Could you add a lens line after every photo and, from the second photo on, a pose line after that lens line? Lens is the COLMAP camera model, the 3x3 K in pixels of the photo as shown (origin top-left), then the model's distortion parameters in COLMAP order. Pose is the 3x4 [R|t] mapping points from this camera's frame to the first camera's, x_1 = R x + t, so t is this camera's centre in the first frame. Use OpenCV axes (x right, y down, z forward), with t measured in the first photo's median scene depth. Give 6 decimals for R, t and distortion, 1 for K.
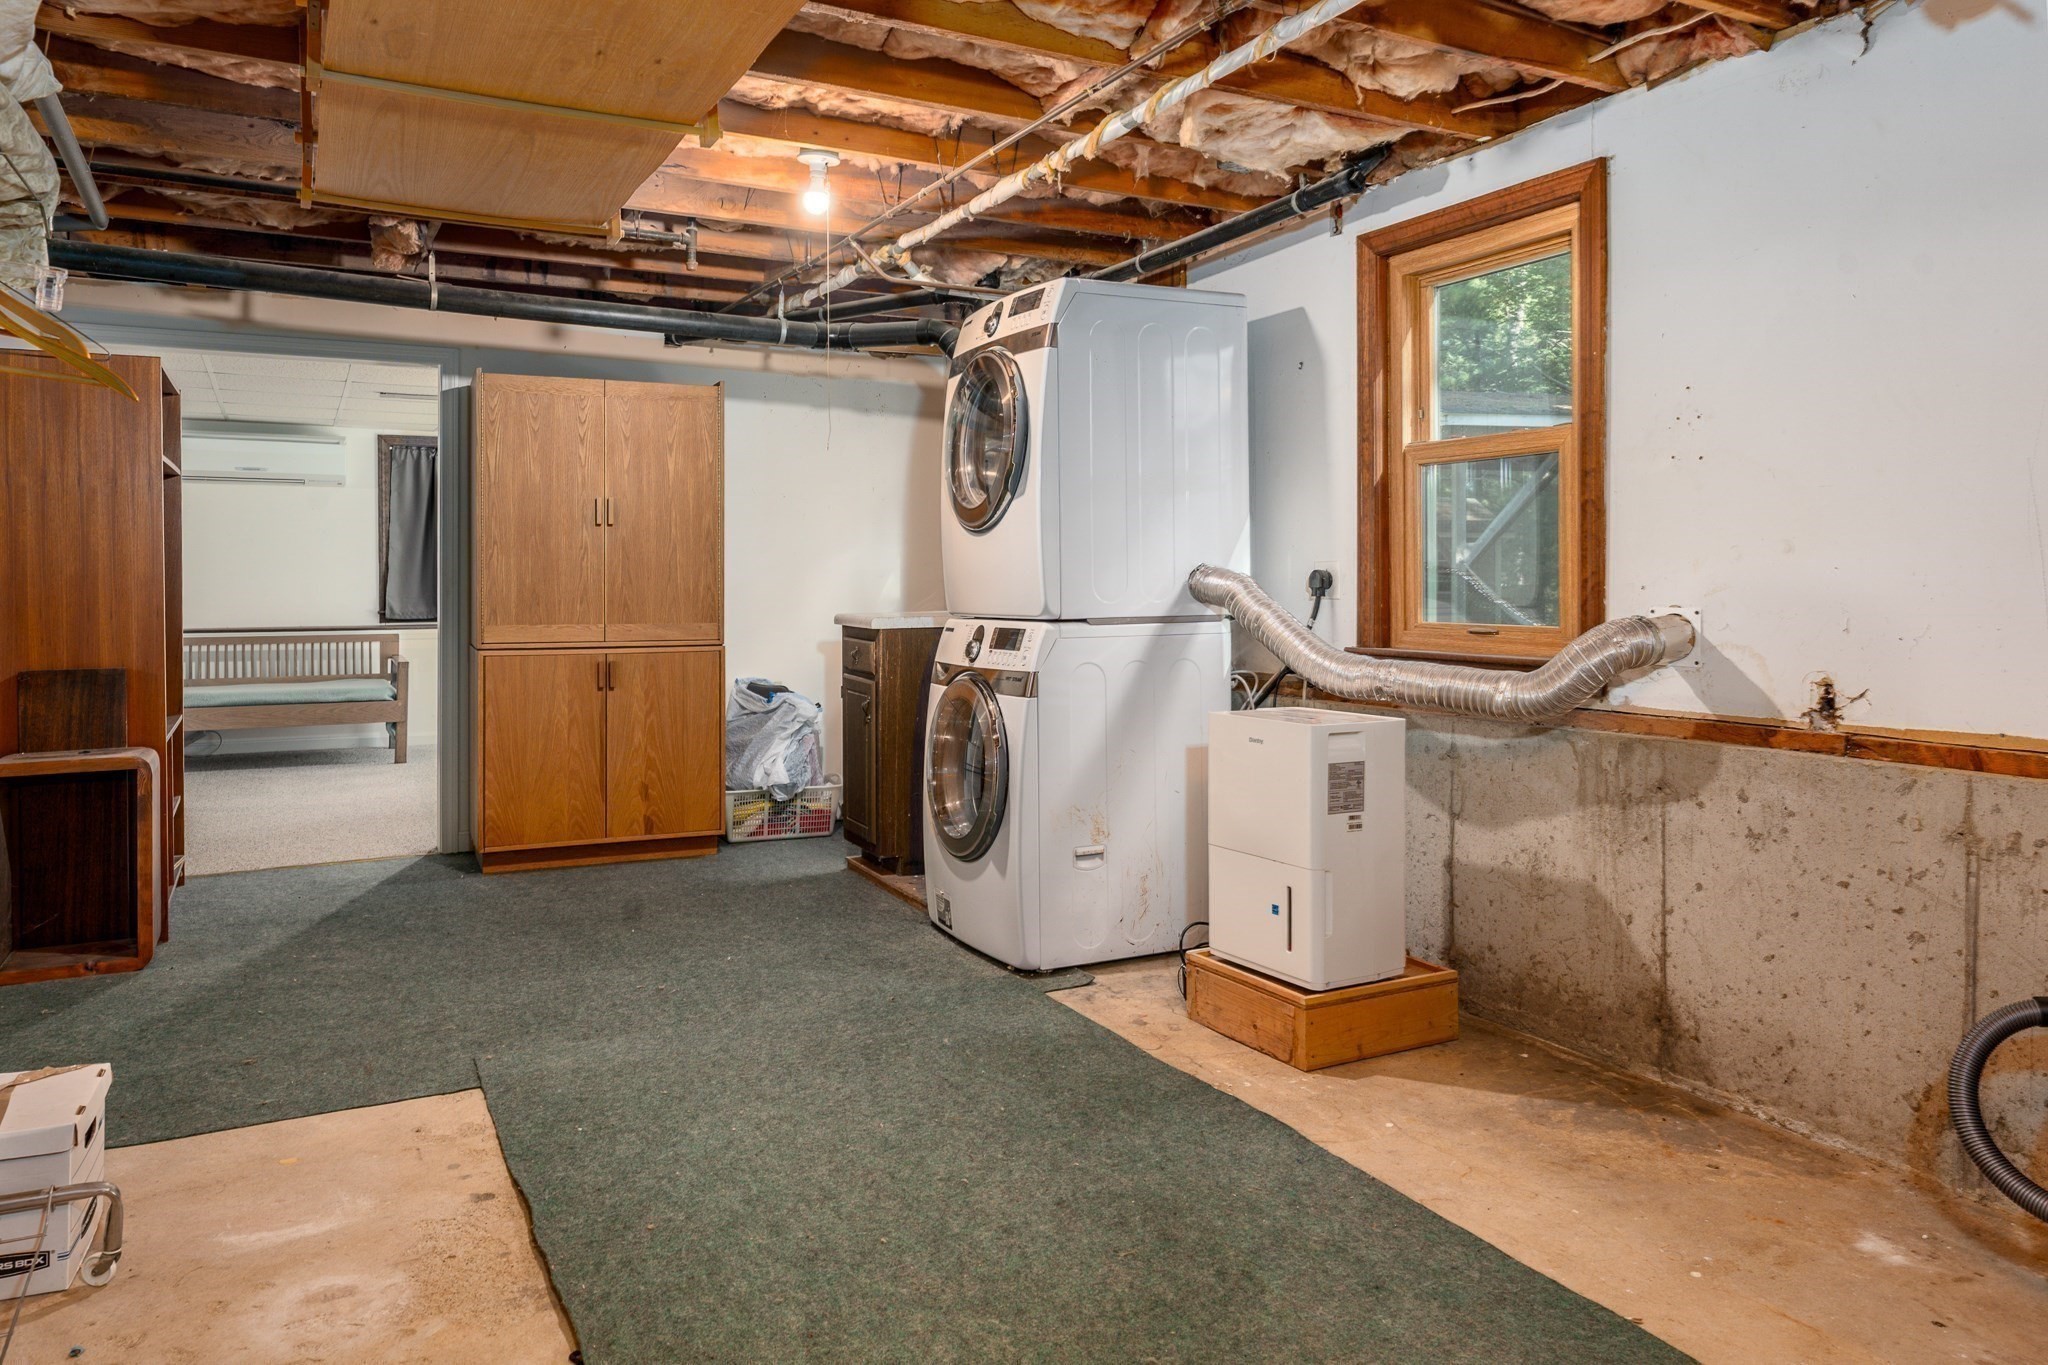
lens RADIAL K [[1346.9, 0, 1025.3], [0, 1346.9, 583.4], [0, 0, 1]] dist [0.003245, 0.000521]
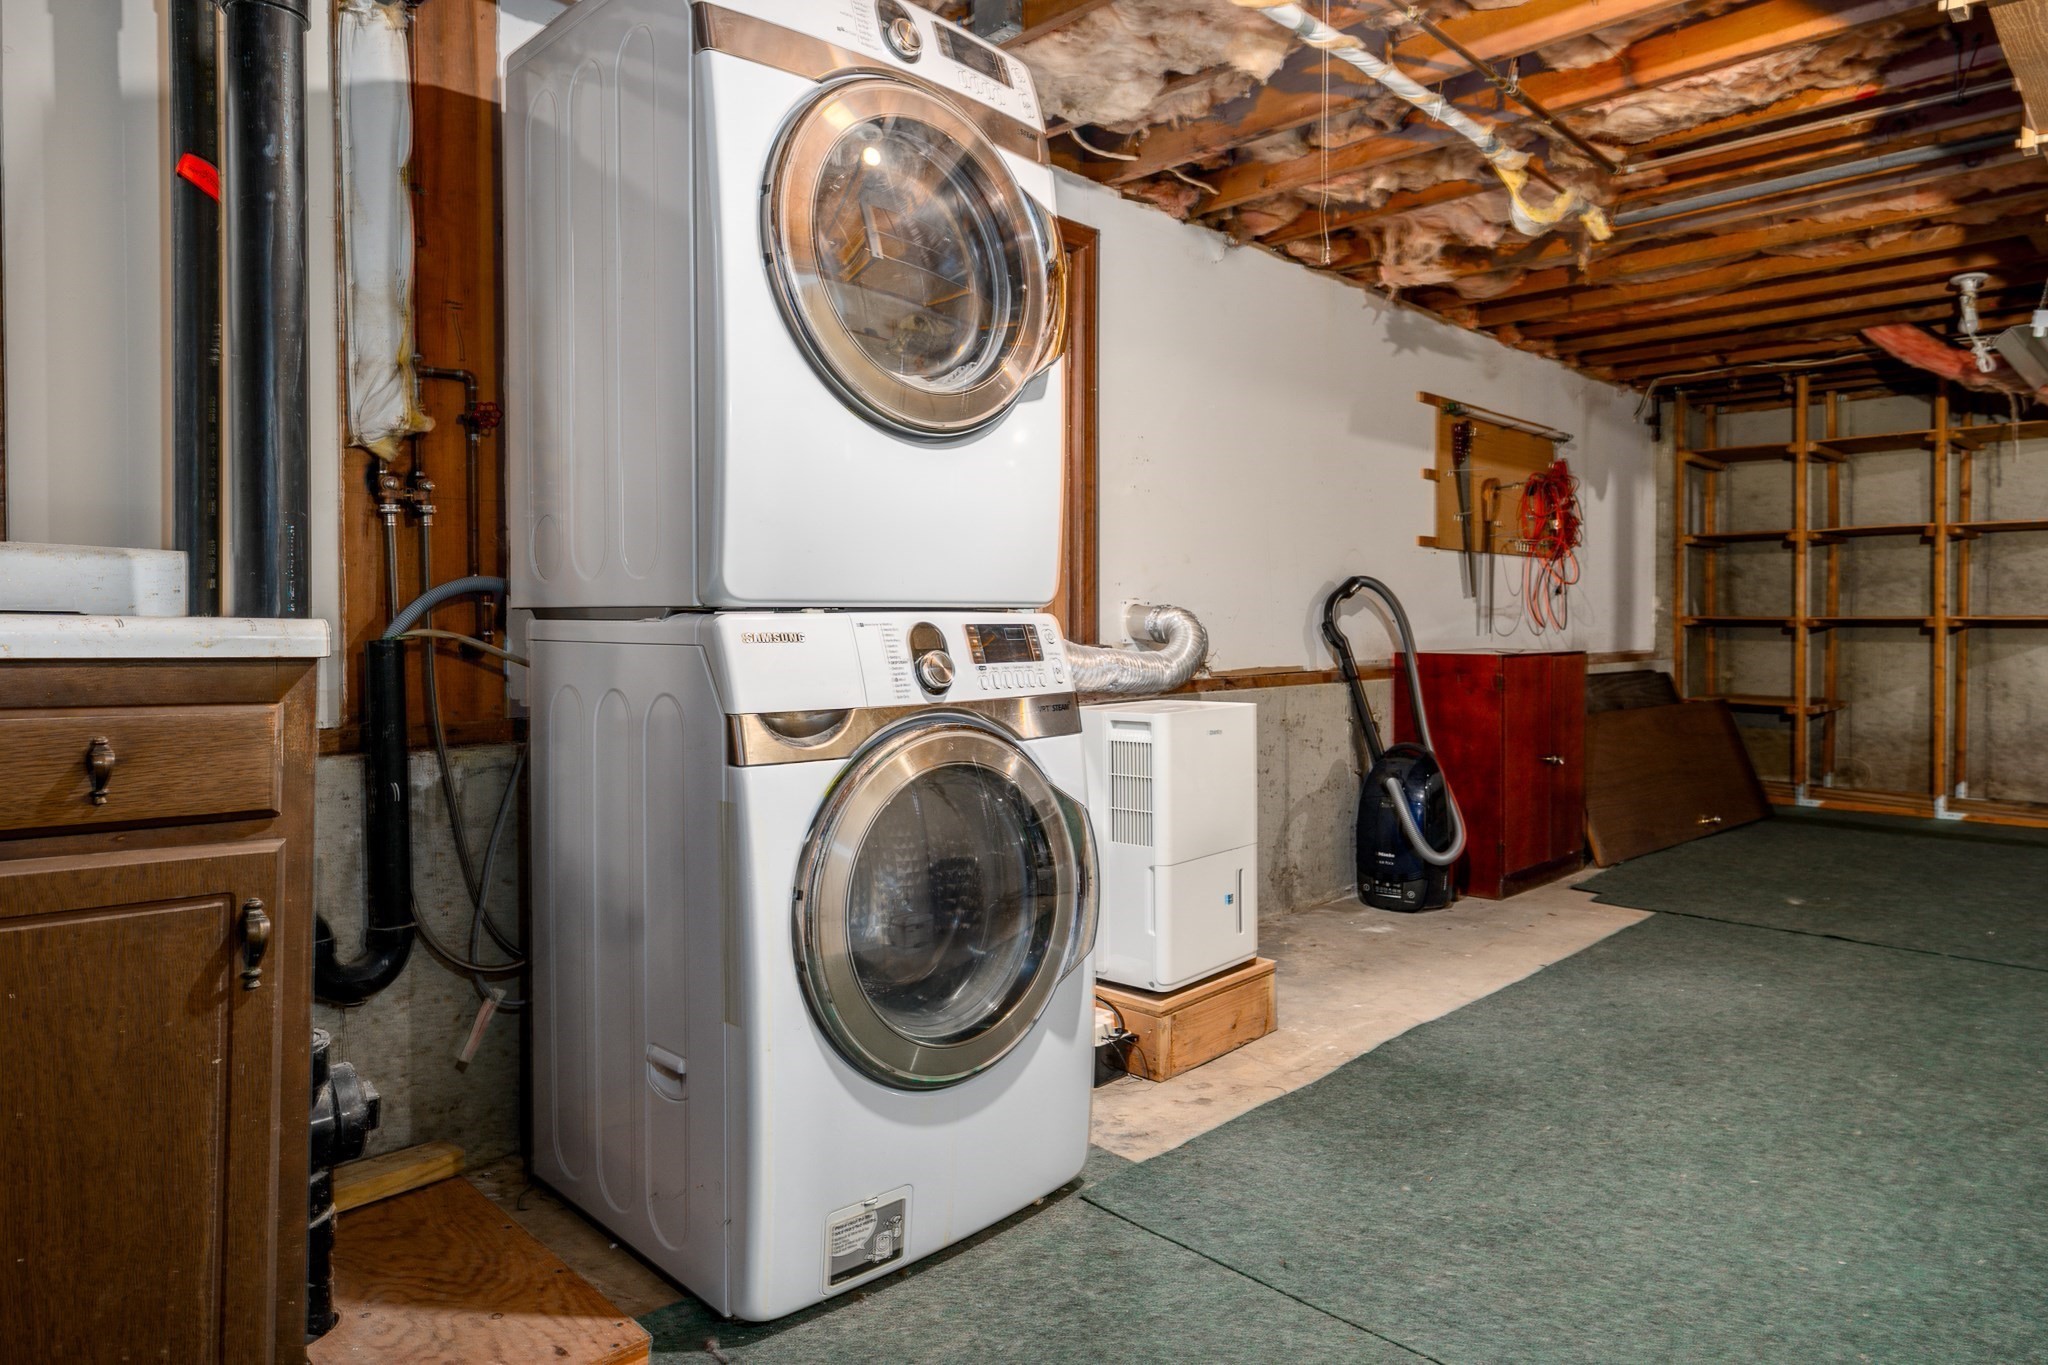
lens RADIAL K [[1246.5, 0, 1026.3], [0, 1246.5, 643.1], [0, 0, 1]] dist [0.001531, -0.000968]
pose [[-0.300222, -0.011936, 0.953795, -0.719987], [0.002313, 0.999910, 0.013241, 0.047974], [-0.953867, 0.006181, -0.300167, 1.599685]]
